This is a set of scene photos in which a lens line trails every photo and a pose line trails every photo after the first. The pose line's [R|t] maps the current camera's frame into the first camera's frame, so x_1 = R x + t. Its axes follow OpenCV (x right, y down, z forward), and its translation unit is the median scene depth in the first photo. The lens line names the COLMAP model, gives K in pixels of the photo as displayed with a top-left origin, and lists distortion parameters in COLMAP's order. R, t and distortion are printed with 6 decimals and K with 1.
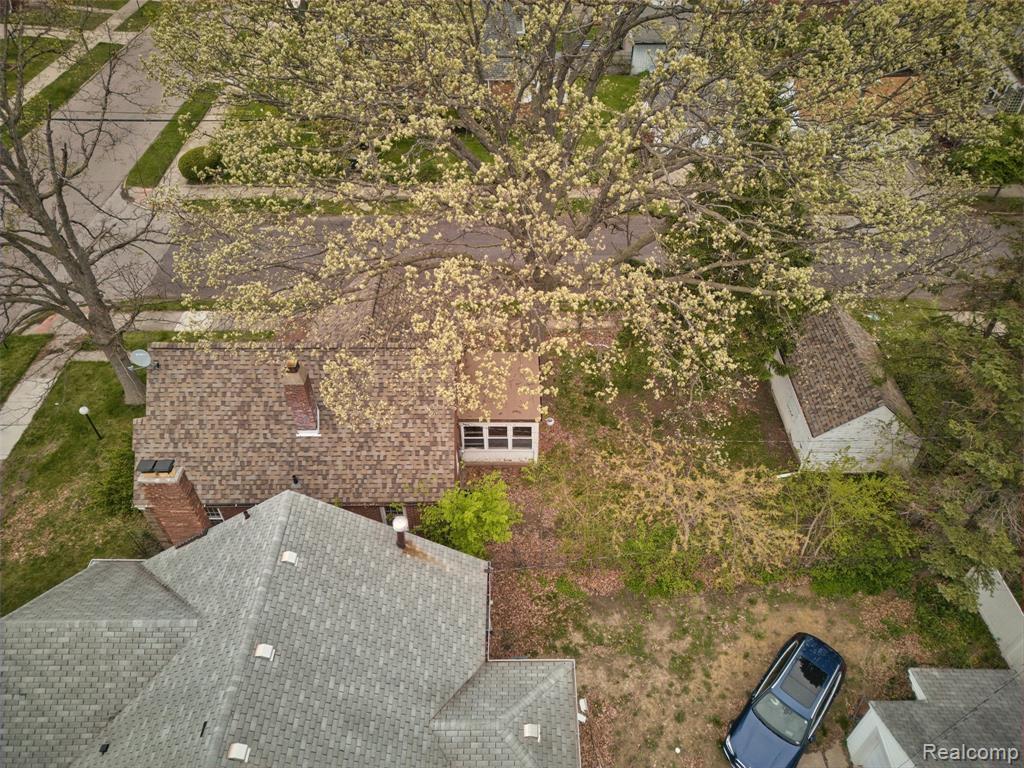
lens RADIAL K [[713.3, 0, 512.0], [0, 713.3, 384.0], [0, 0, 1]] dist [0.081957, -0.075953]
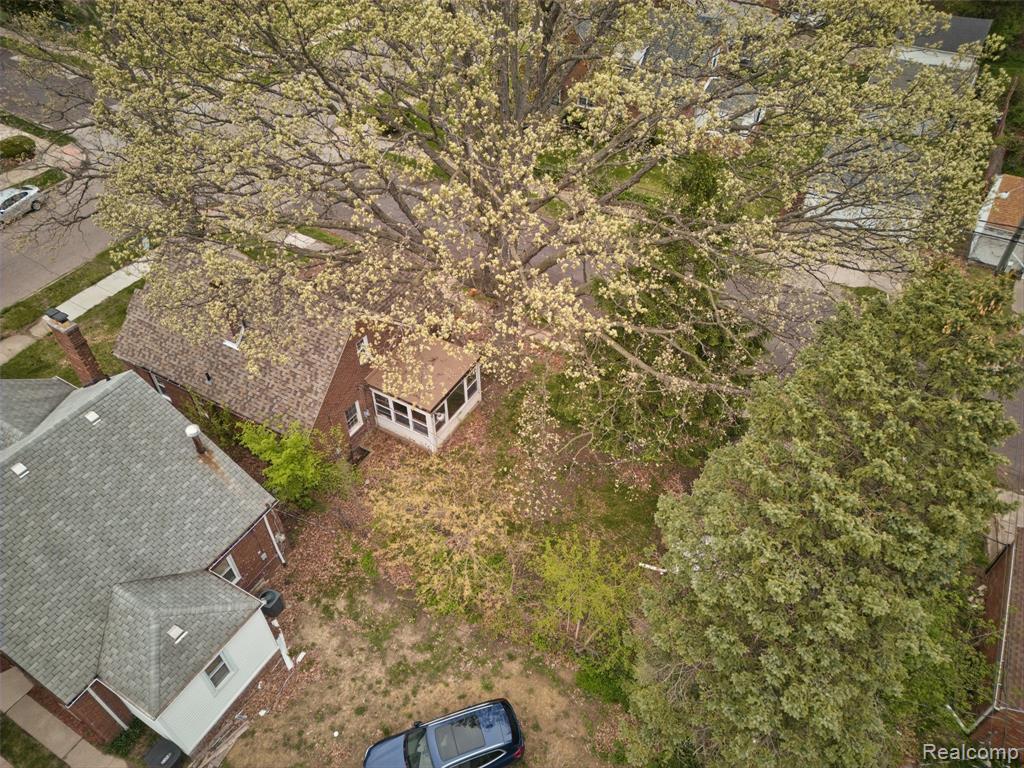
lens RADIAL K [[713.3, 0, 512.0], [0, 713.3, 384.0], [0, 0, 1]] dist [0.081957, -0.075953]
pose [[0.863176, 0.348442, -0.365398, 0.624396], [-0.347450, 0.935018, 0.070852, -0.126008], [0.366342, 0.065800, 0.928151, 0.080717]]
